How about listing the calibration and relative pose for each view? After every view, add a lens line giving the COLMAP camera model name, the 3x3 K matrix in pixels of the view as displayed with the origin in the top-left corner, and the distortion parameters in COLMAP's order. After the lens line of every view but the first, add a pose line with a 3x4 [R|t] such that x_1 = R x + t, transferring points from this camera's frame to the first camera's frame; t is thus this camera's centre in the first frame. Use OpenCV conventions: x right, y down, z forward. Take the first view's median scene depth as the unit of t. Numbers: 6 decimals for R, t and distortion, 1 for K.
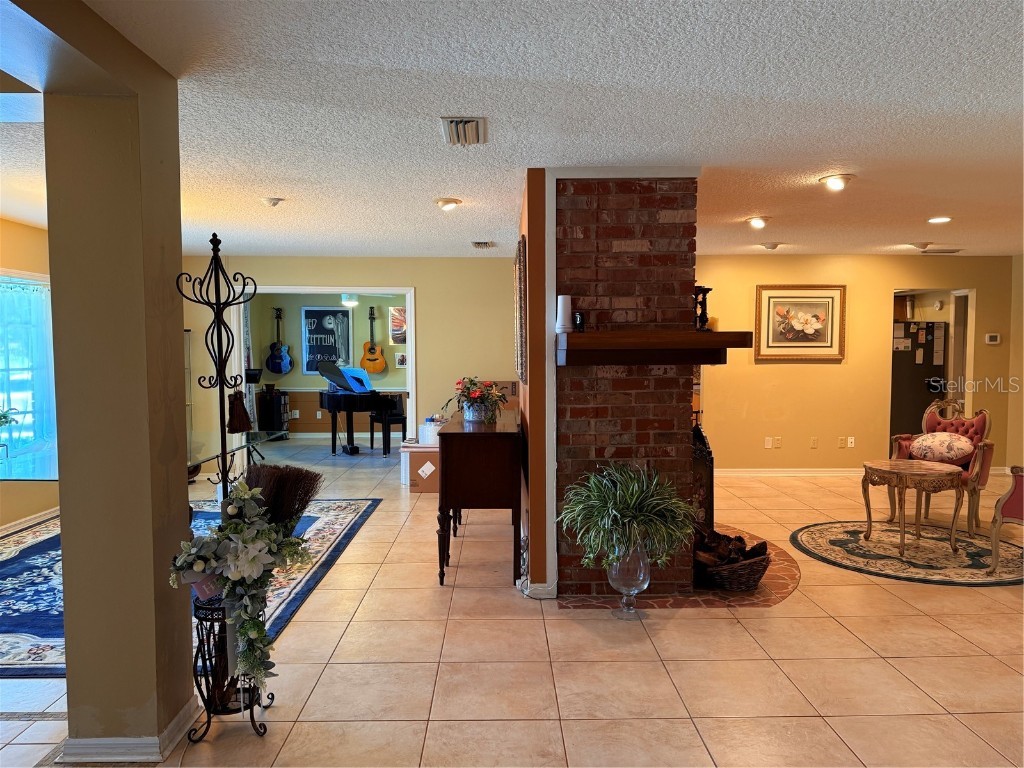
lens RADIAL K [[732.6, 0, 519.6], [0, 732.6, 389.7], [0, 0, 1]] dist [0.073744, -0.076039]
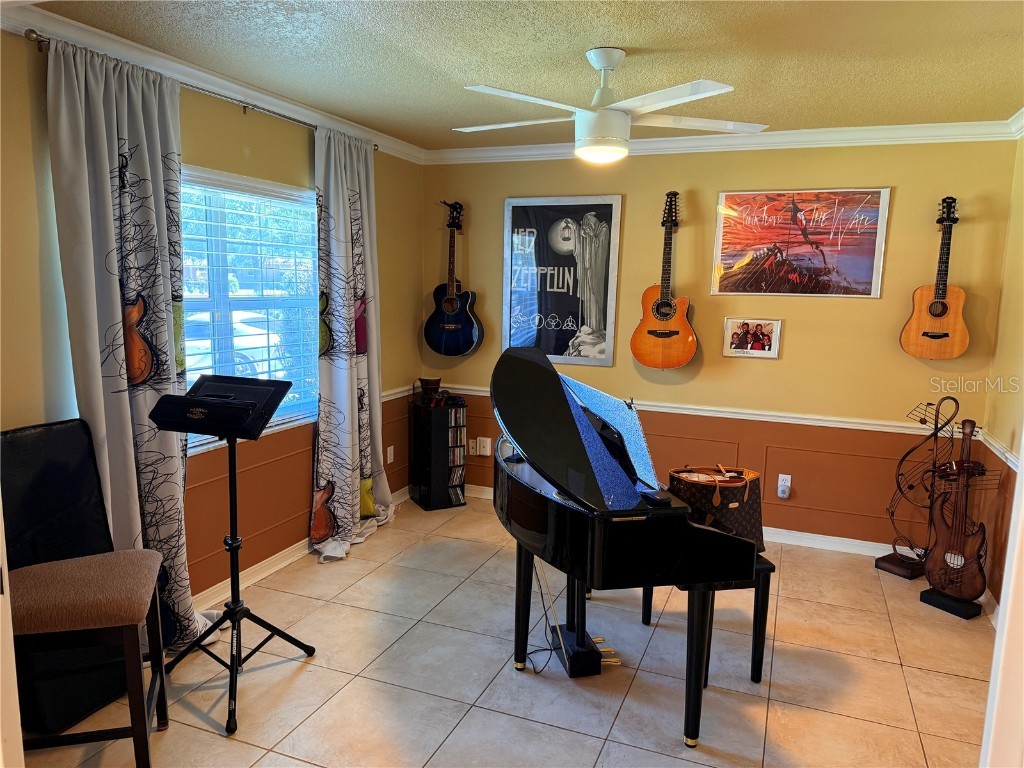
lens RADIAL K [[732.6, 0, 505.7], [0, 732.6, 393.7], [0, 0, 1]] dist [0.073744, -0.076039]
pose [[0.920564, 0.080059, -0.382299, -0.125452], [-0.044858, 0.993962, 0.100131, -0.043852], [0.388007, -0.075028, 0.918598, 0.605589]]
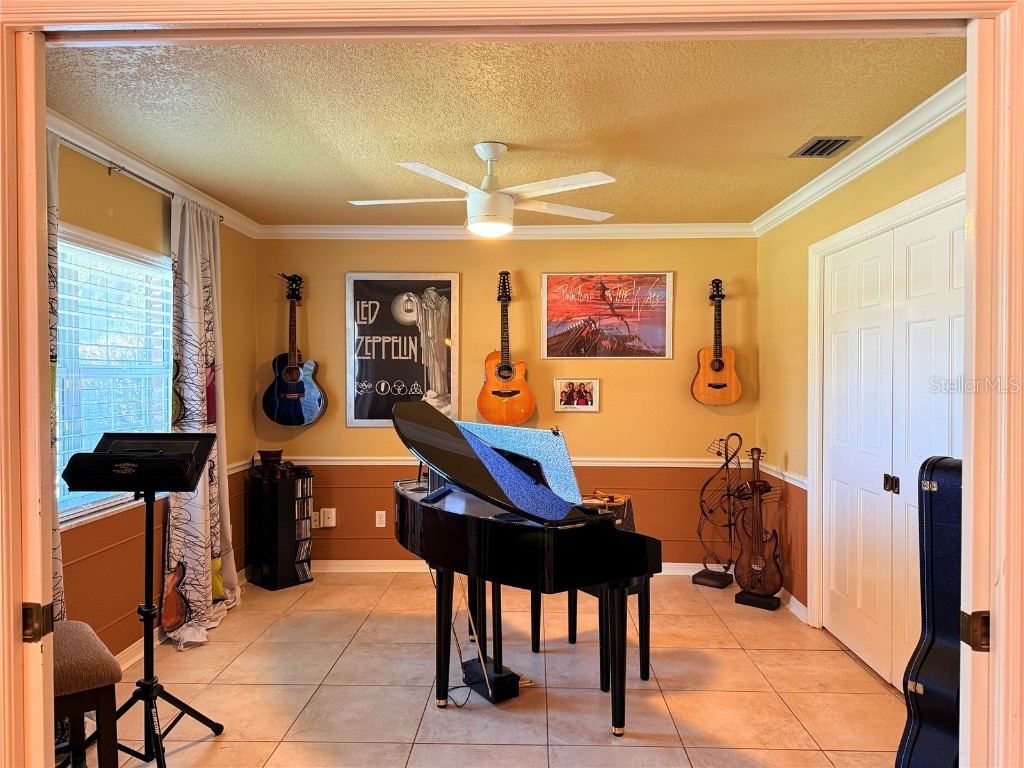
lens RADIAL K [[732.6, 0, 522.6], [0, 732.6, 381.3], [0, 0, 1]] dist [0.073744, -0.076039]
pose [[0.998961, 0.001150, -0.045554, -0.169940], [-0.003296, 0.998887, -0.047060, -0.027463], [0.045449, 0.047162, 0.997853, 0.568326]]
